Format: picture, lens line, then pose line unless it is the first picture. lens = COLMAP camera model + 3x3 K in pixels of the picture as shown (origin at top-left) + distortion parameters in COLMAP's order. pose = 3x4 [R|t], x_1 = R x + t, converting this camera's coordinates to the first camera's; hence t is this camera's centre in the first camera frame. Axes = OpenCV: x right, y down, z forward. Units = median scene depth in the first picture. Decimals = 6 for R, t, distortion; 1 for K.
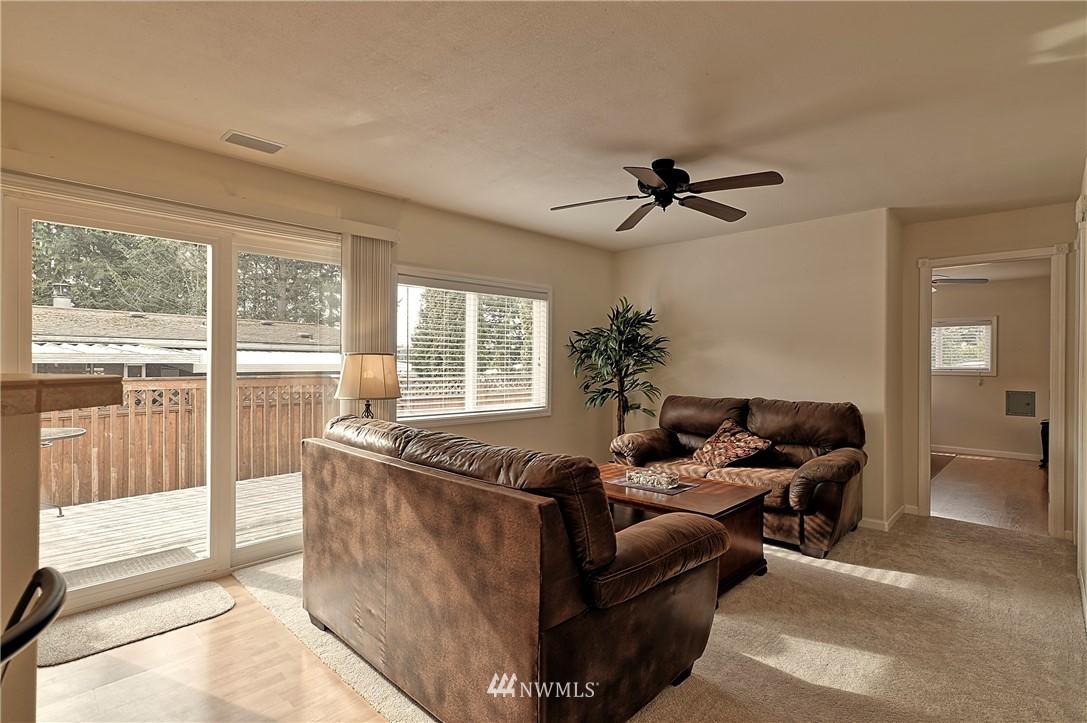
lens RADIAL K [[529.9, 0, 541.4], [0, 529.9, 360.0], [0, 0, 1]] dist [-0.028431, 0.025883]
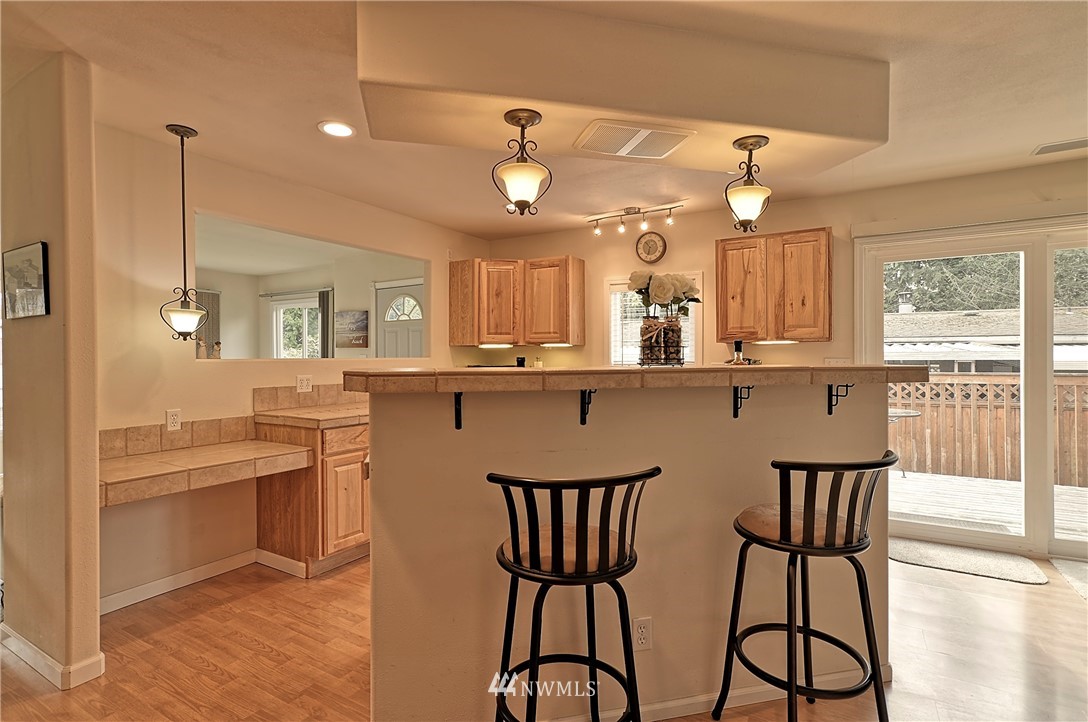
lens RADIAL K [[530.4, 0, 541.9], [0, 530.4, 359.5], [0, 0, 1]] dist [-0.028431, 0.025883]
pose [[0.224172, -0.003555, -0.974543, 0.151268], [0.007128, 0.999973, -0.002008, 0.001684], [0.974524, -0.006496, 0.224191, -0.156506]]
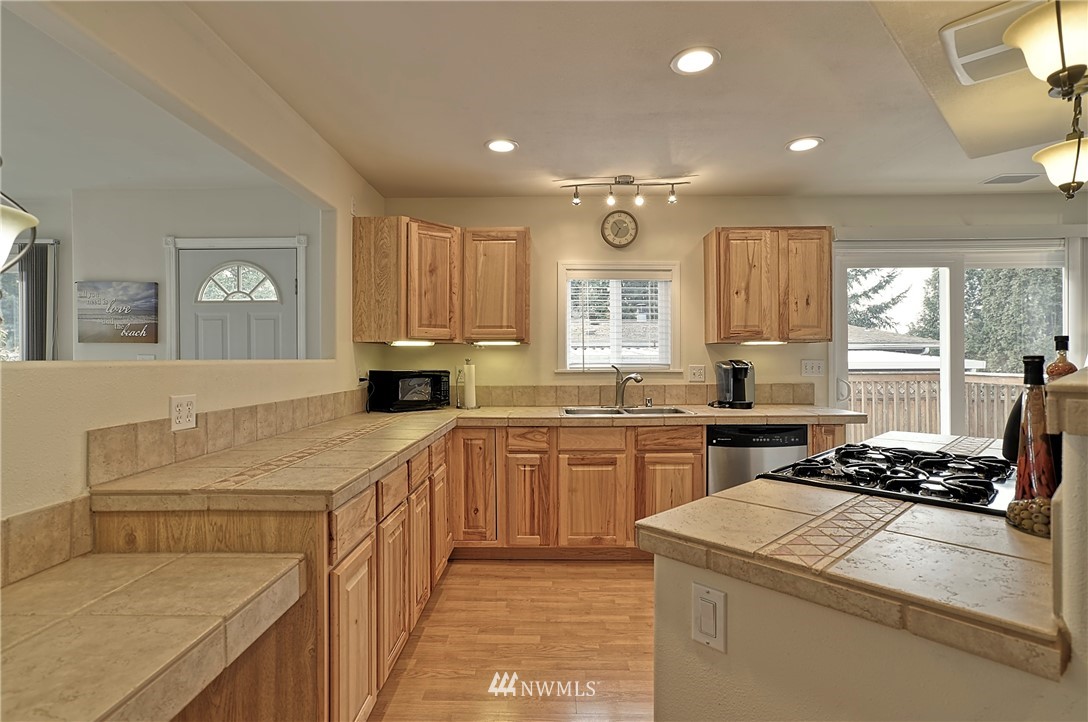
lens RADIAL K [[530.4, 0, 541.9], [0, 530.4, 359.5], [0, 0, 1]] dist [-0.028431, 0.025883]
pose [[0.680582, -0.007957, -0.732629, -0.254388], [0.009484, 0.999953, -0.002050, -0.002076], [0.732611, -0.005553, 0.680625, -0.405531]]
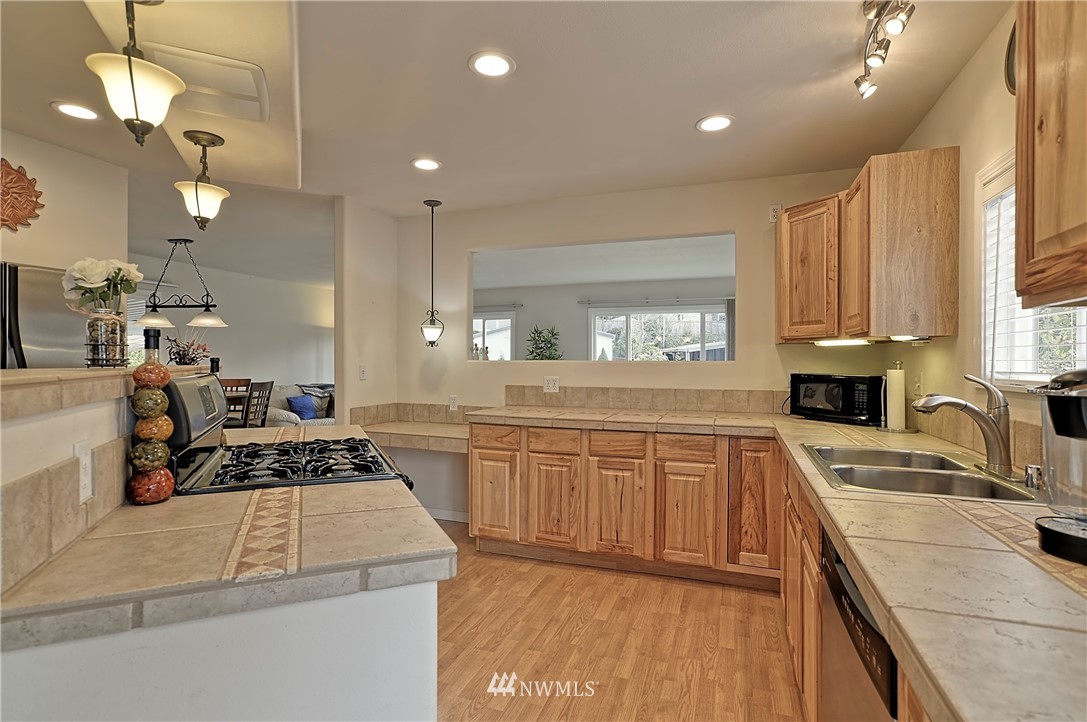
lens RADIAL K [[527.2, 0, 539.0], [0, 527.2, 362.3], [0, 0, 1]] dist [-0.059300, 0.024941]
pose [[-0.915848, -0.011019, -0.401374, -0.358072], [-0.011228, 0.999935, -0.001830, 0.000251], [0.401369, 0.002830, -0.915912, 0.463868]]
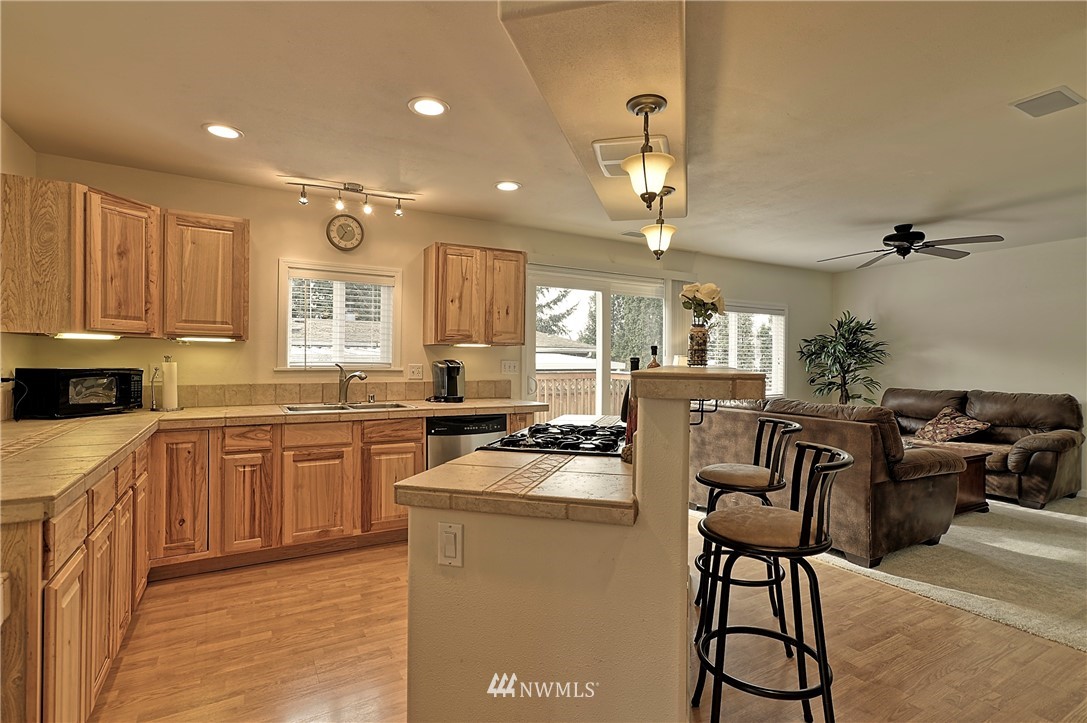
lens RADIAL K [[529.9, 0, 541.4], [0, 529.9, 360.0], [0, 0, 1]] dist [-0.028431, 0.025883]
pose [[0.960336, 0.000826, -0.278845, -0.232843], [-0.000545, 0.999999, 0.001086, -0.000734], [0.278846, -0.000892, 0.960336, -0.487598]]
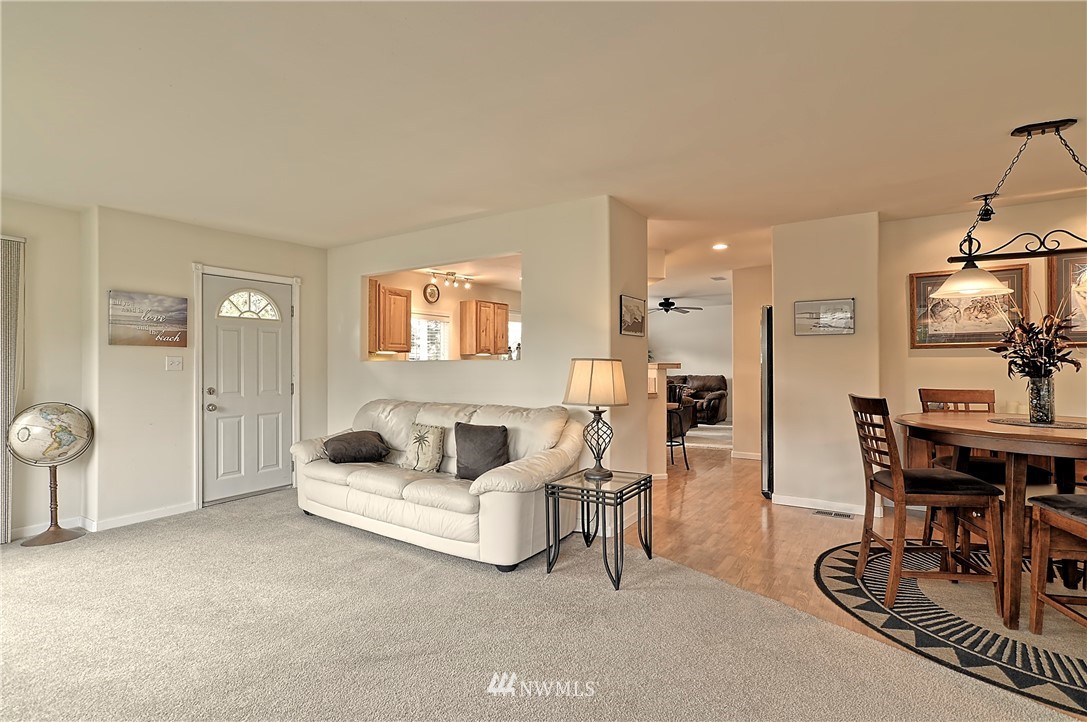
lens RADIAL K [[537.7, 0, 543.5], [0, 537.7, 361.0], [0, 0, 1]] dist [0.002380, 0.001150]
pose [[0.982714, -0.008342, 0.184942, -0.771228], [0.008416, 0.999965, 0.000387, -0.002192], [-0.184939, 0.001176, 0.982749, -1.437970]]
